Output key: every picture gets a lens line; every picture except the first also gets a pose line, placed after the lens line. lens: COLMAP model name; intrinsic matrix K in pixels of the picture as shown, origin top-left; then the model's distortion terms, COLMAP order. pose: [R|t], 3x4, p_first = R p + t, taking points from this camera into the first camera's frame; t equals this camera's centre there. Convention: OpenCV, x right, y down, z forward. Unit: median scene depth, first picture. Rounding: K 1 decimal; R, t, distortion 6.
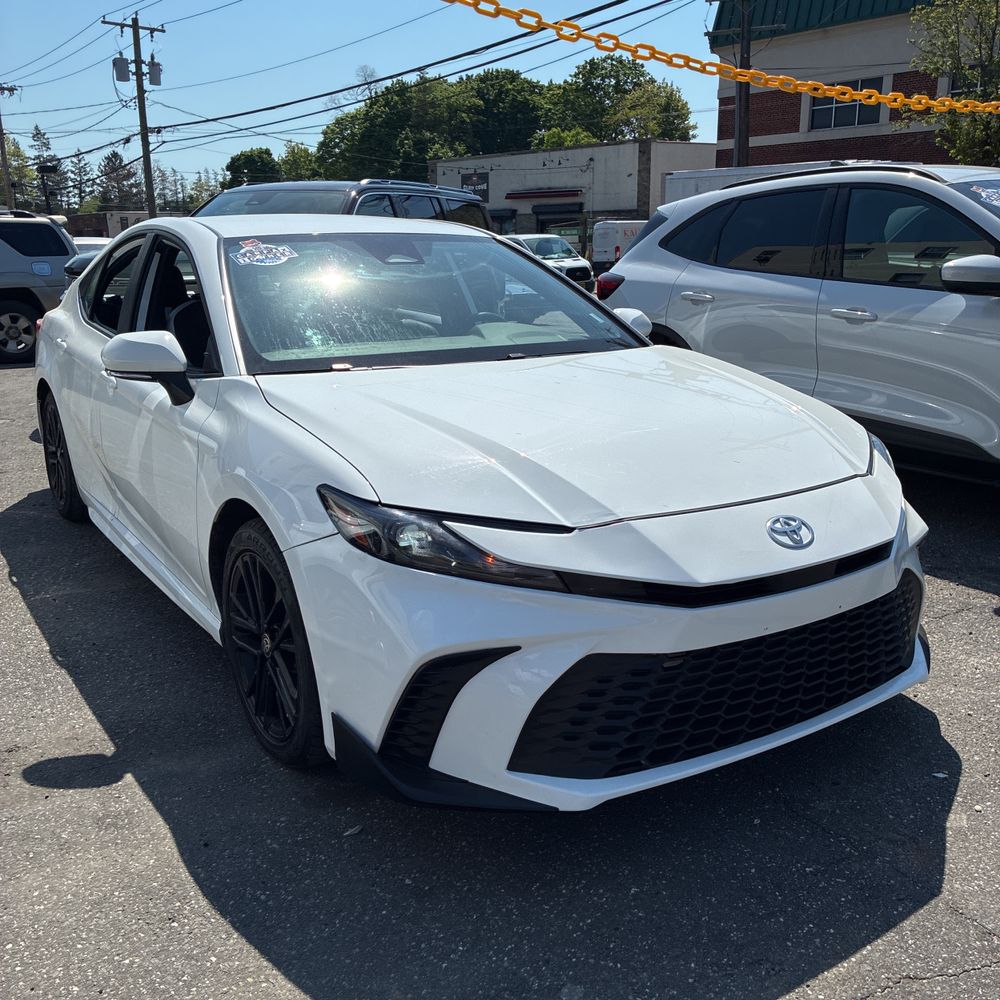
lens RADIAL K [[999.3, 0, 497.3], [0, 999.3, 517.6], [0, 0, 1]] dist [0.022082, -0.014868]
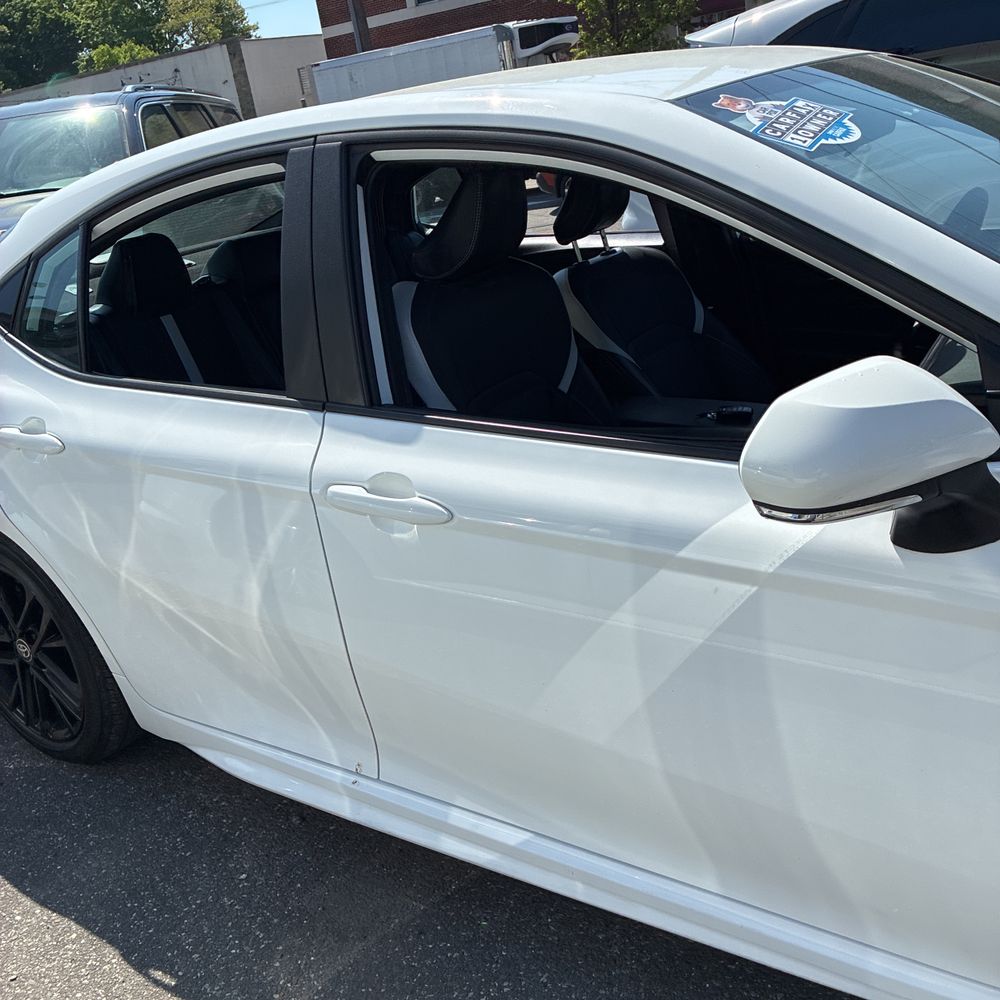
lens RADIAL K [[1005.2, 0, 502.7], [0, 1005.2, 513.3], [0, 0, 1]] dist [0.023621, -0.015794]
pose [[0.911647, -0.272404, 0.307728, -0.511972], [0.247362, 0.961655, 0.118453, -0.186026], [-0.328195, -0.031867, 0.944072, 0.637090]]
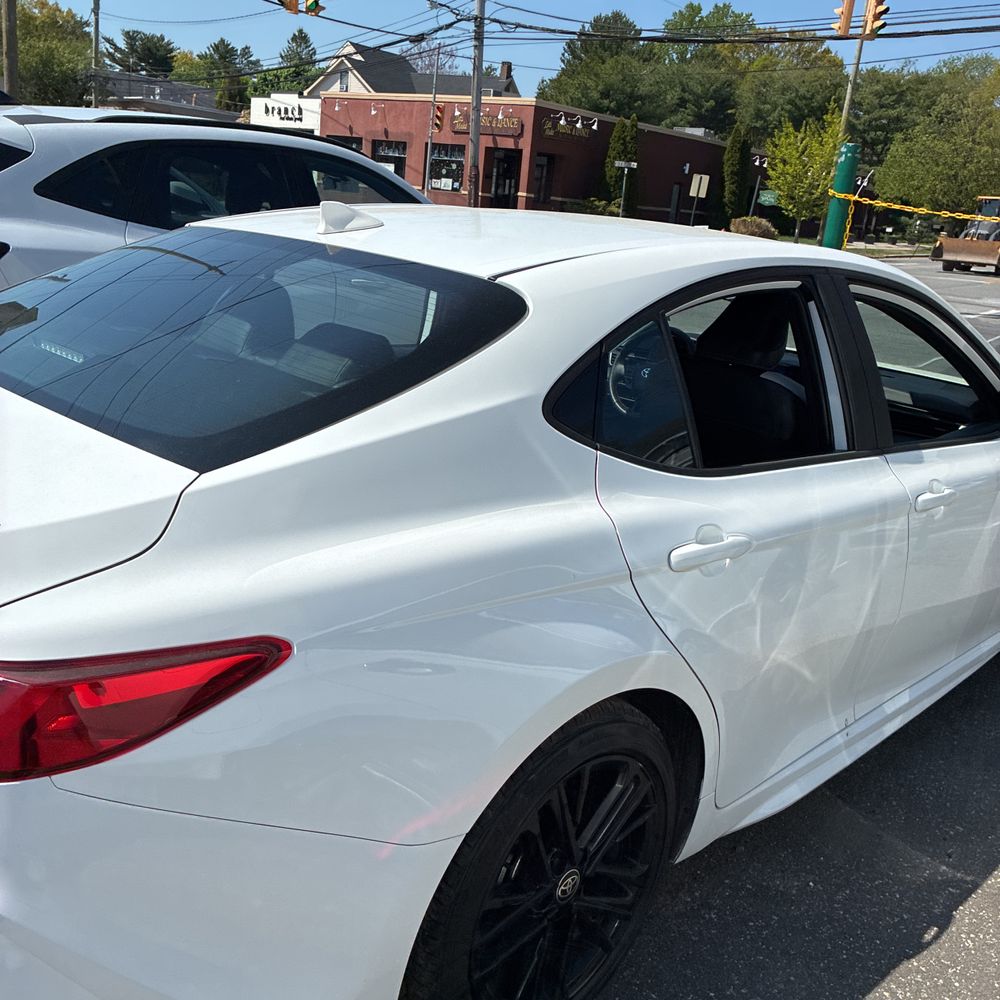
lens RADIAL K [[993.0, 0, 500.0], [0, 993.0, 500.0], [0, 0, 1]] dist [0.014214, 0.009787]
pose [[-0.202593, -0.303720, 0.930973, -1.037607], [0.171441, 0.925004, 0.339080, -0.452648], [-0.964139, 0.228302, -0.135329, 1.491088]]
